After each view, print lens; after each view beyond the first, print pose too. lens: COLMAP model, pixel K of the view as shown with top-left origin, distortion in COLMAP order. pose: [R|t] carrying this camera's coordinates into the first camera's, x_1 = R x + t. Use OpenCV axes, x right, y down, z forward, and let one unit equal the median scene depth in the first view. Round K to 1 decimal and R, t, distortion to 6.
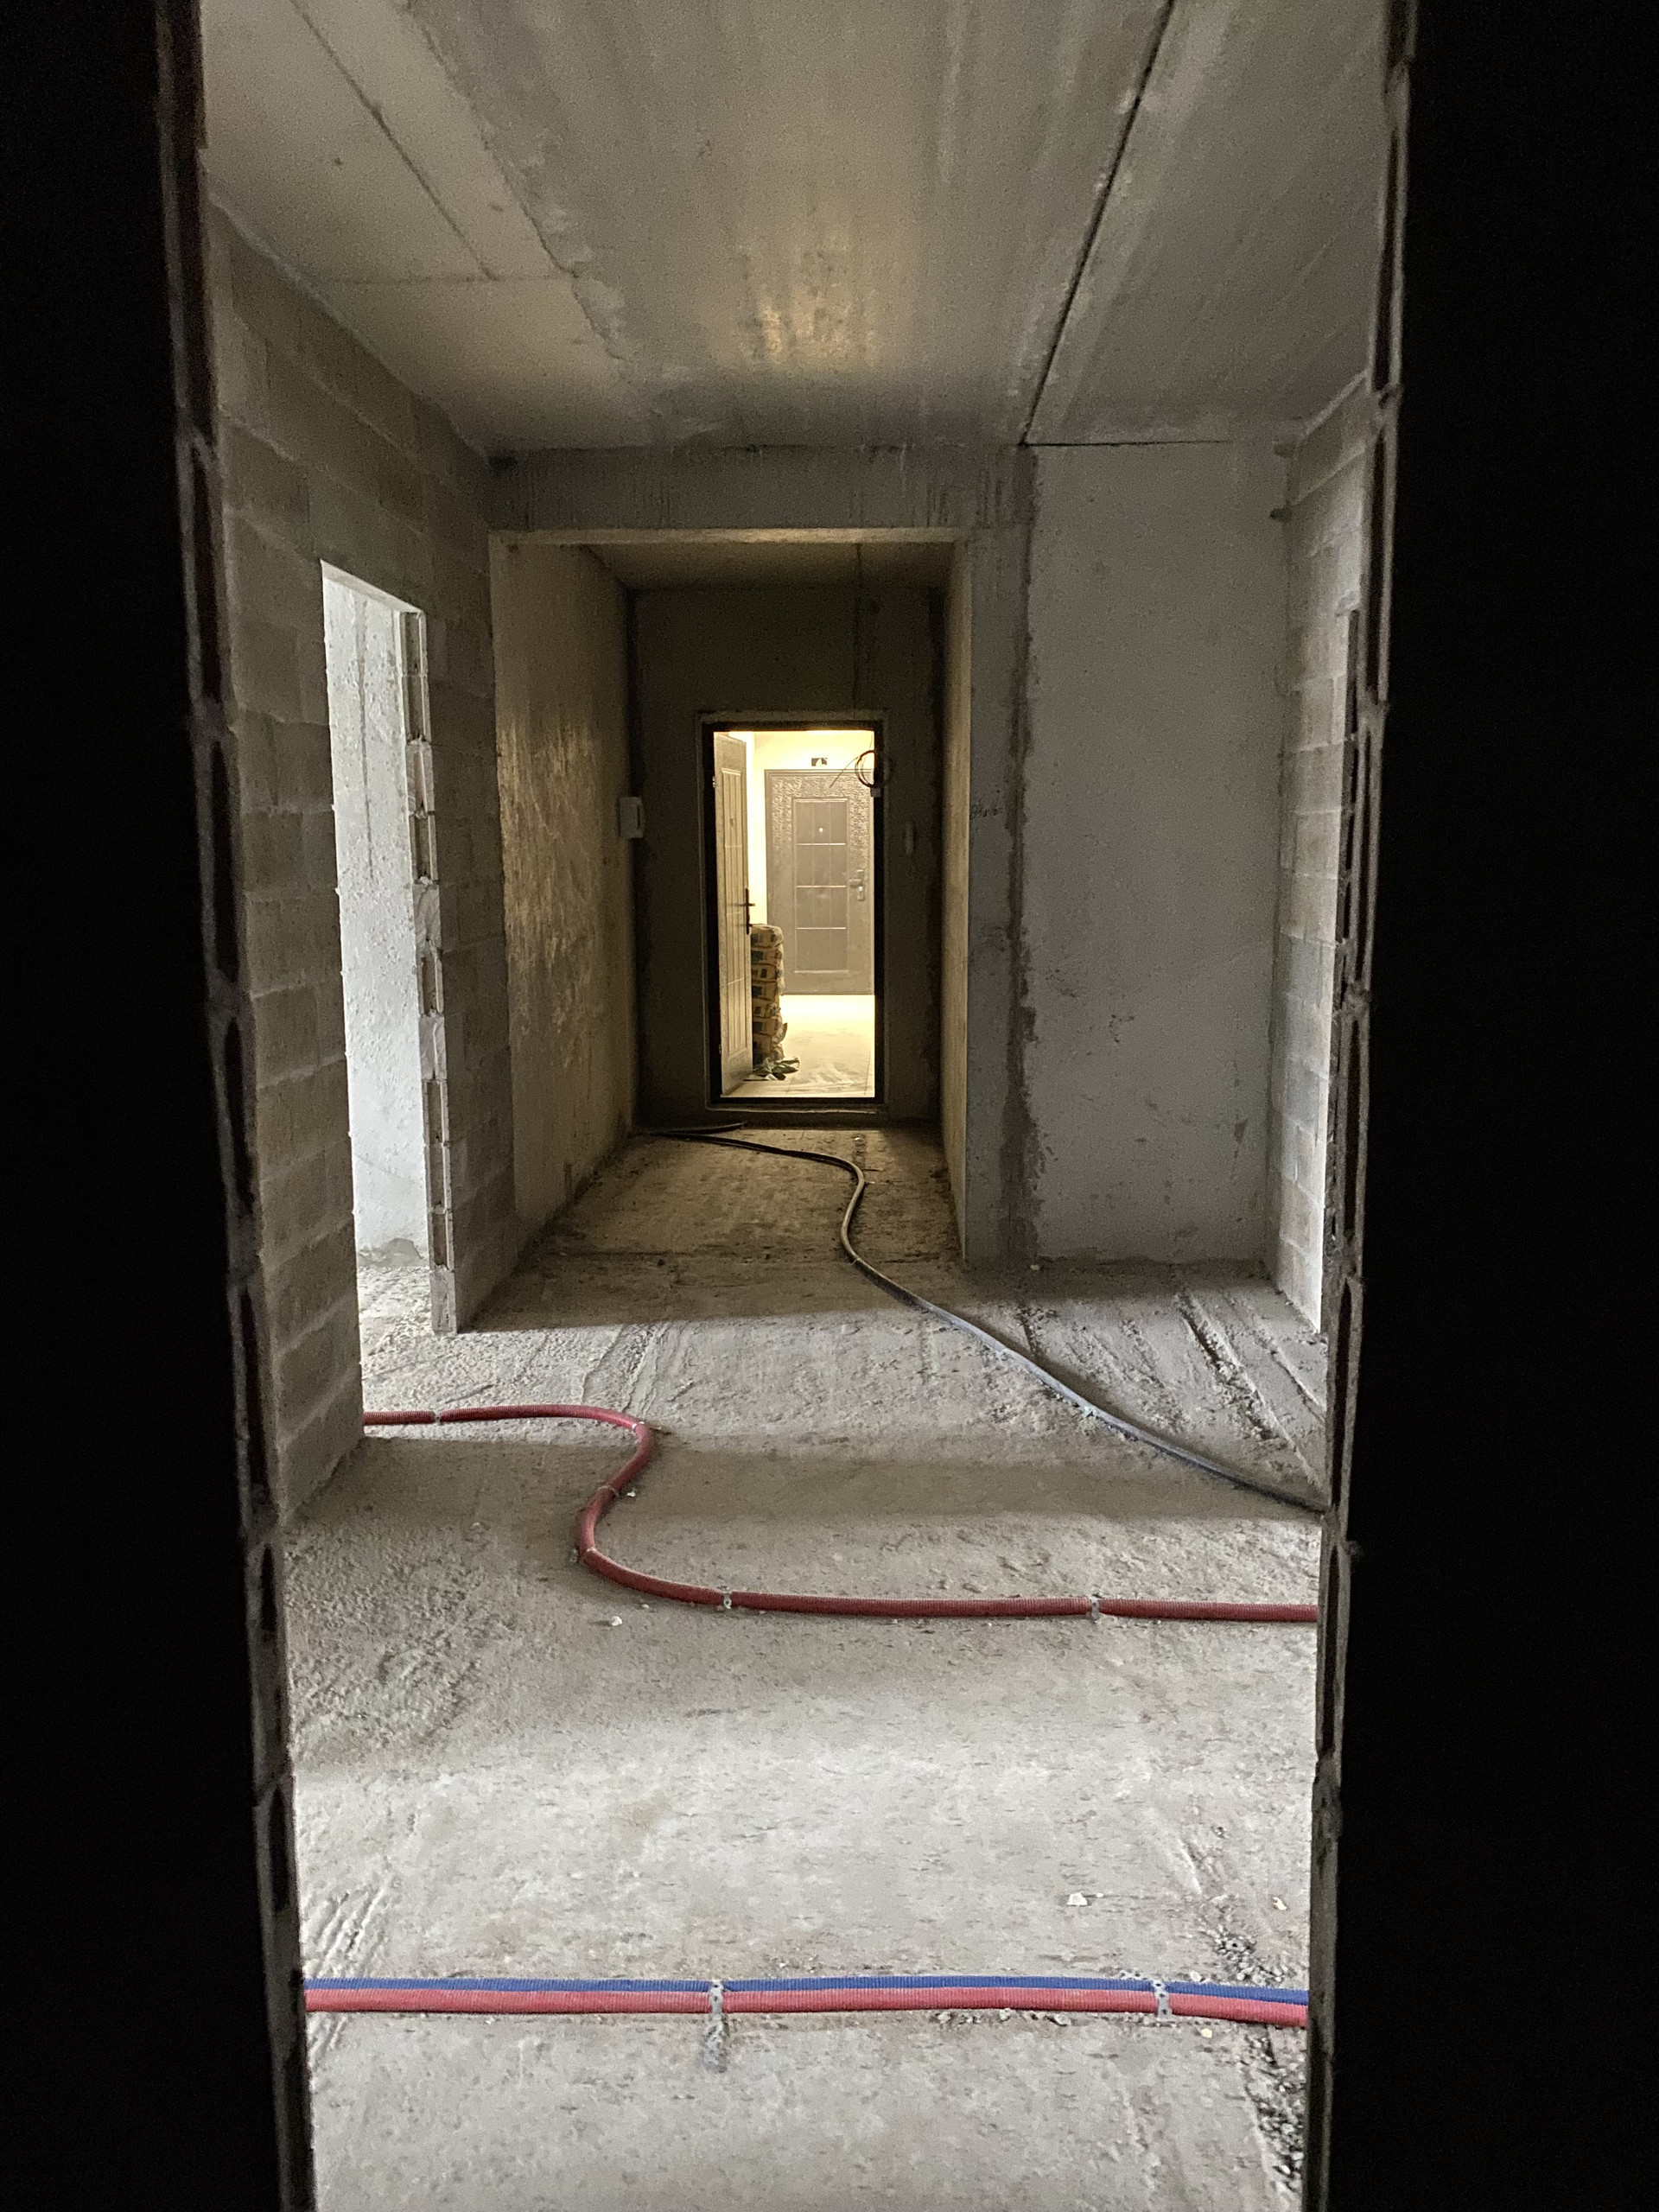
lens RADIAL K [[1692.4, 0, 829.5], [0, 1692.4, 1106.0], [0, 0, 1]] dist [0.065369, 0.001299]
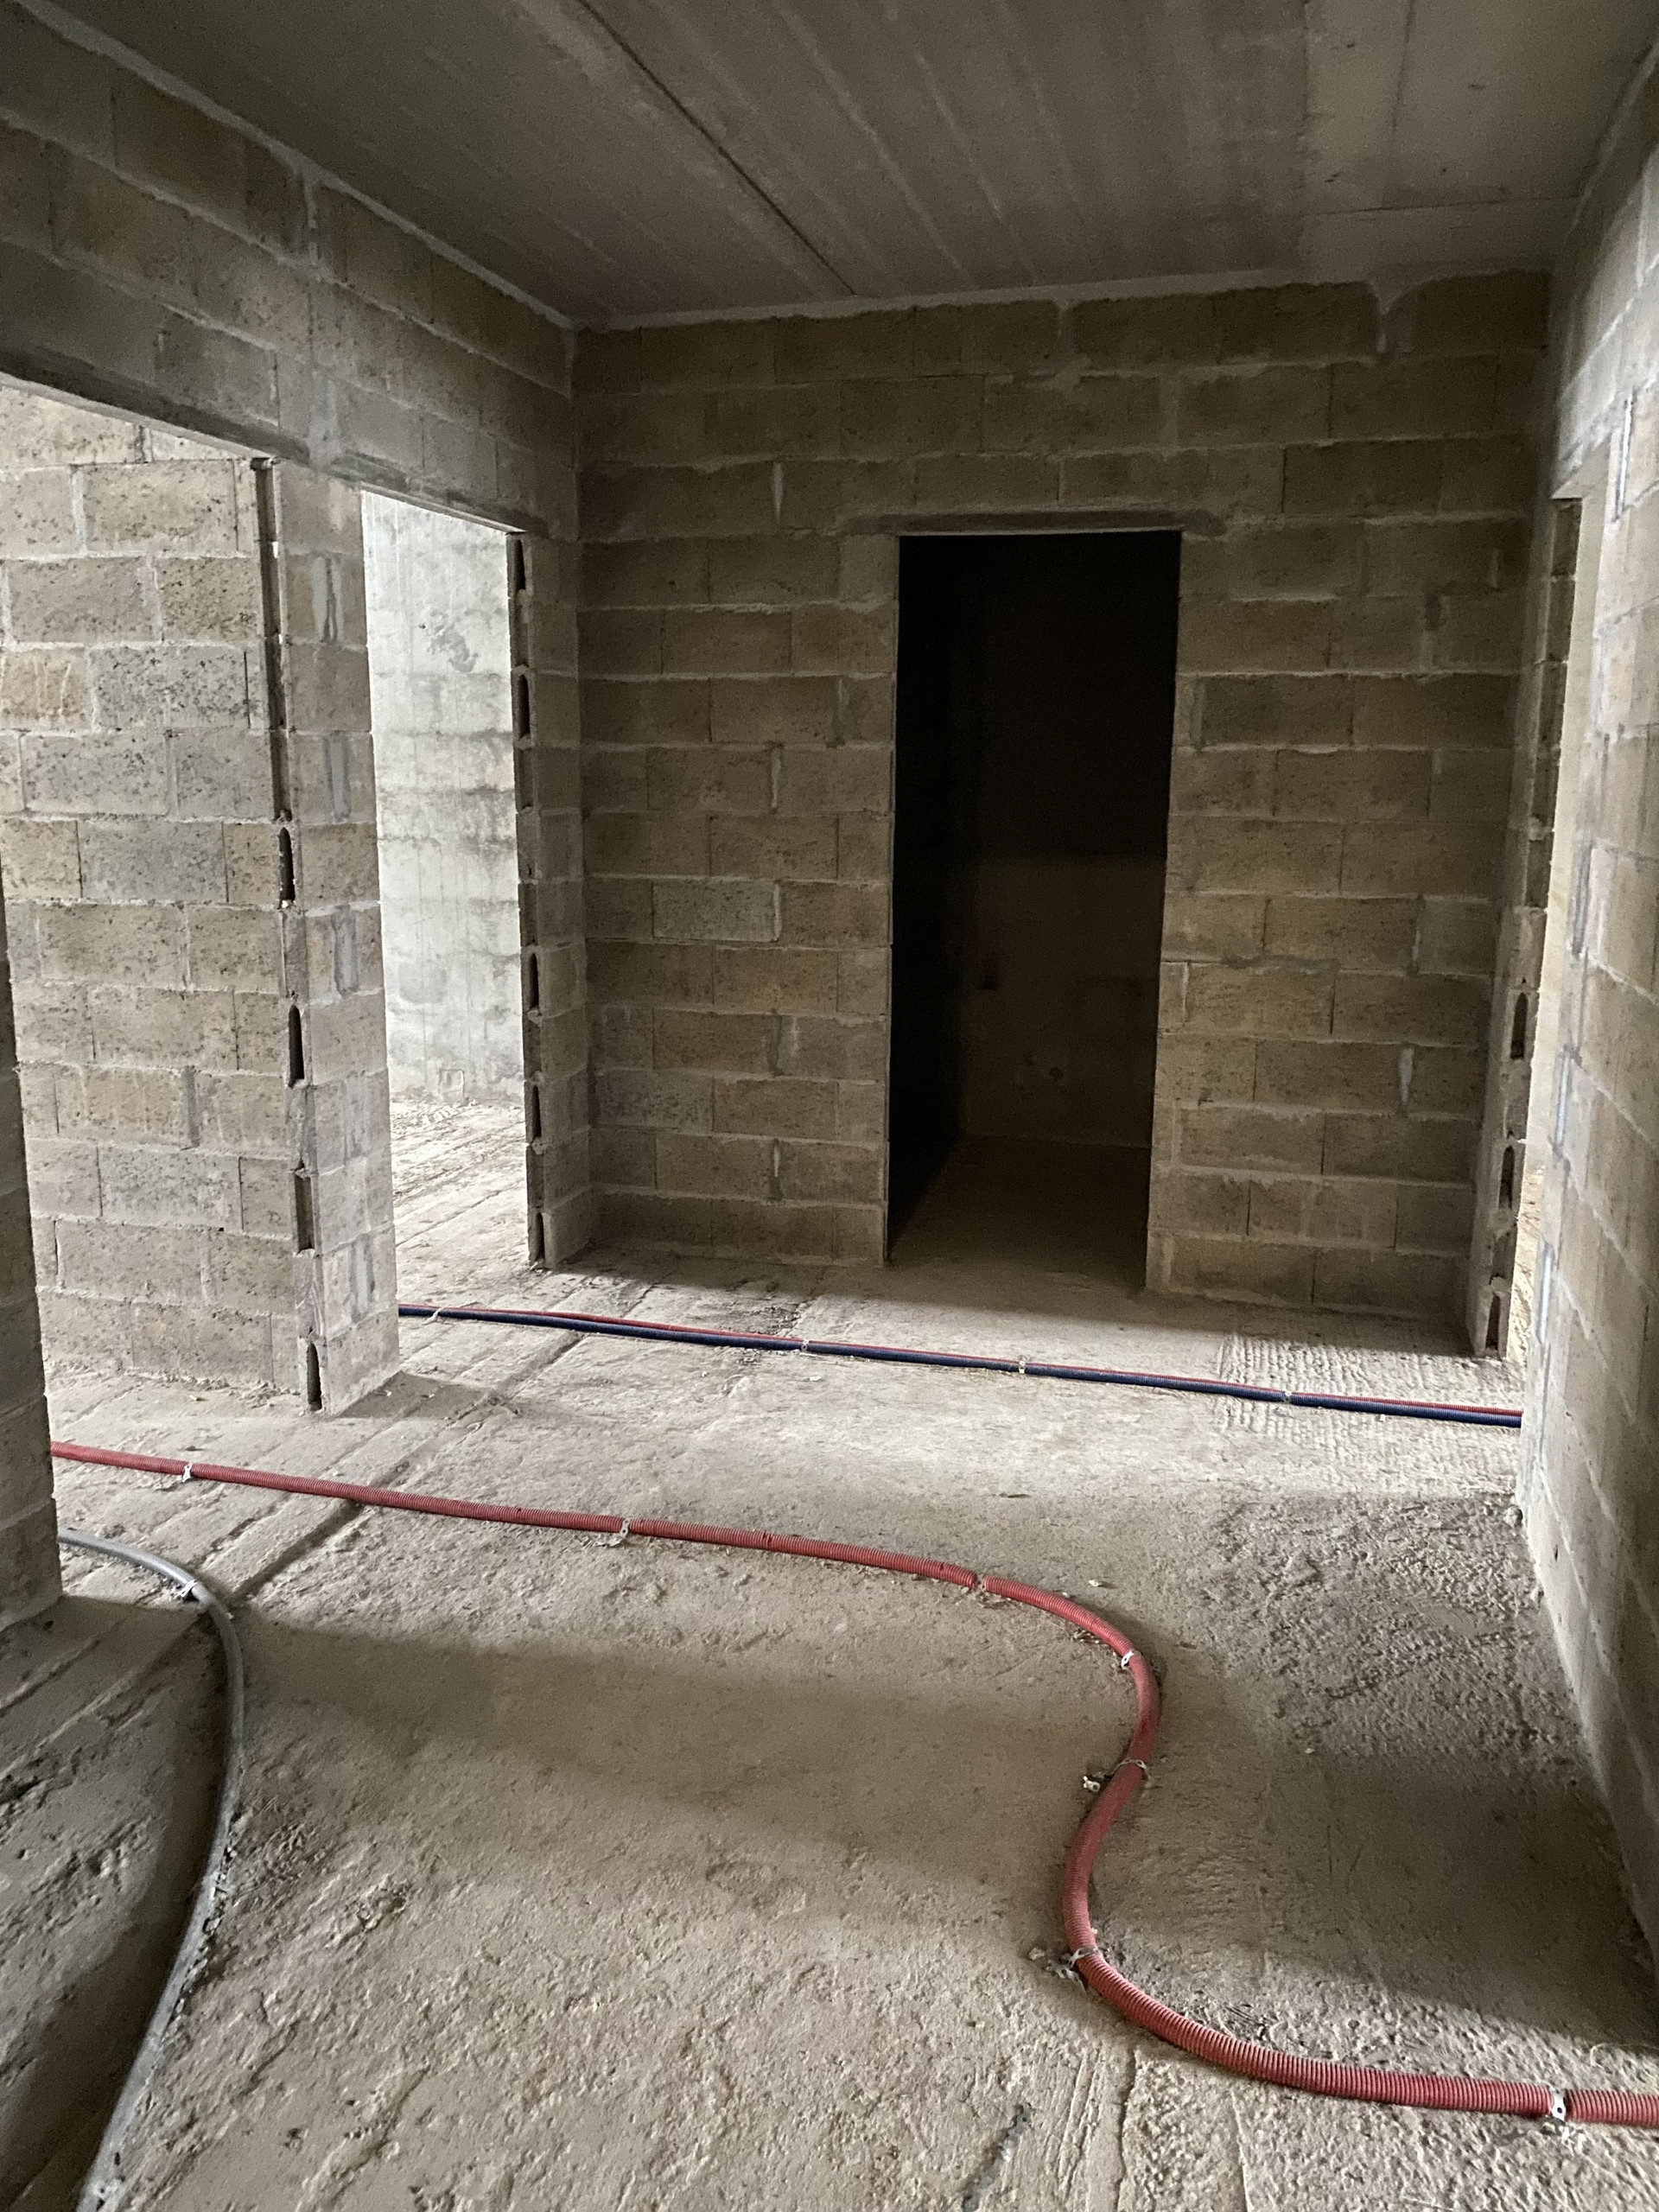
lens RADIAL K [[1692.4, 0, 829.5], [0, 1692.4, 1106.0], [0, 0, 1]] dist [0.065369, 0.001299]
pose [[-0.973365, -0.046378, 0.224521, -0.166769], [0.034271, 0.938888, 0.342513, -0.267055], [-0.226685, 0.341085, -0.912291, 1.666874]]
